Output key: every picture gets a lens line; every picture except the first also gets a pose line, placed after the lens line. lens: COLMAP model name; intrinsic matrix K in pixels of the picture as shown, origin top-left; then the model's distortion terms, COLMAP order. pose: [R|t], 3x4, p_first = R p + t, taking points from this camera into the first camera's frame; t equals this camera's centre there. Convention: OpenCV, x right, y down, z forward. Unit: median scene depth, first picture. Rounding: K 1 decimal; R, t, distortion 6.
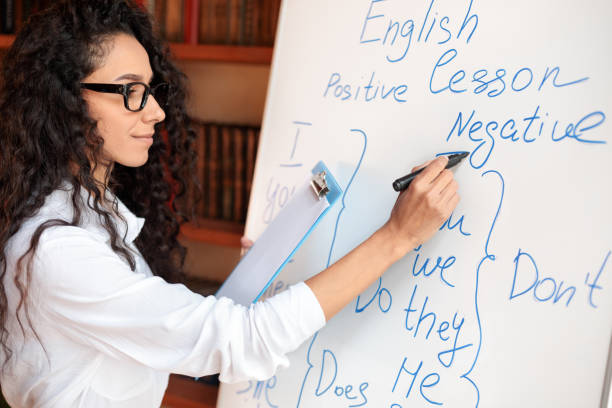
lens RADIAL K [[879.8, 0, 305.8], [0, 879.8, 208.3], [0, 0, 1]] dist [0.024406, 0.000000]
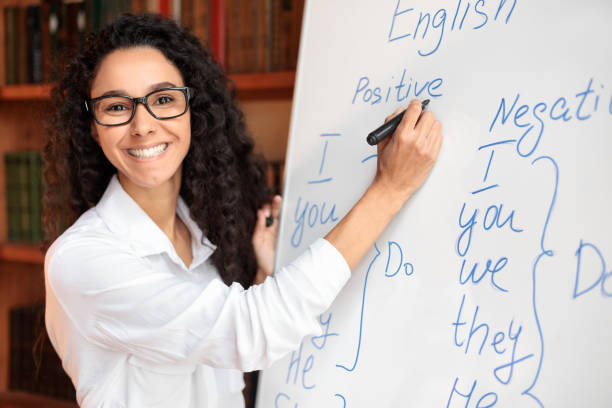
lens RADIAL K [[879.8, 0, 307.6], [0, 879.8, 212.0], [0, 0, 1]] dist [0.024406, 0.000000]
pose [[0.998071, -0.043101, -0.044681, 0.011618], [0.038780, 0.994870, -0.093431, 0.081038], [0.048478, 0.091518, 0.994623, 0.105456]]
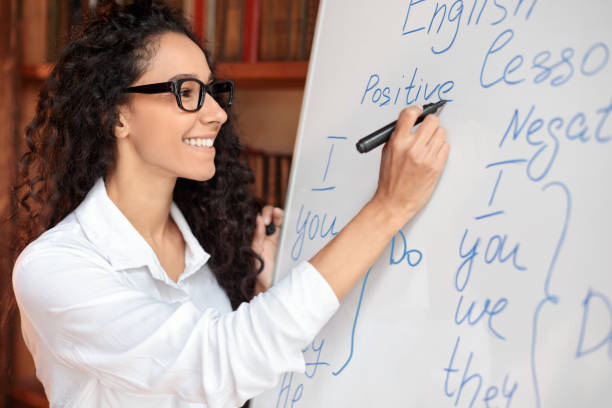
lens RADIAL K [[879.8, 0, 315.3], [0, 879.8, 214.6], [0, 0, 1]] dist [0.024406, 0.000000]
pose [[0.989282, 0.003531, -0.145977, 0.112913], [-0.012618, 0.998035, -0.061377, 0.030349], [0.145474, 0.062561, 0.987382, 0.224402]]
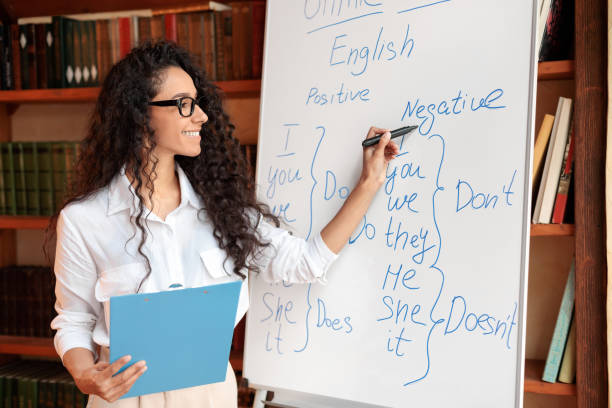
lens RADIAL K [[879.8, 0, 301.6], [0, 879.8, 205.2], [0, 0, 1]] dist [0.024406, 0.000000]
pose [[0.984132, -0.082822, 0.156920, -0.260972], [0.095216, 0.992764, -0.073173, 0.162907], [-0.149724, 0.086953, 0.984897, -0.465106]]
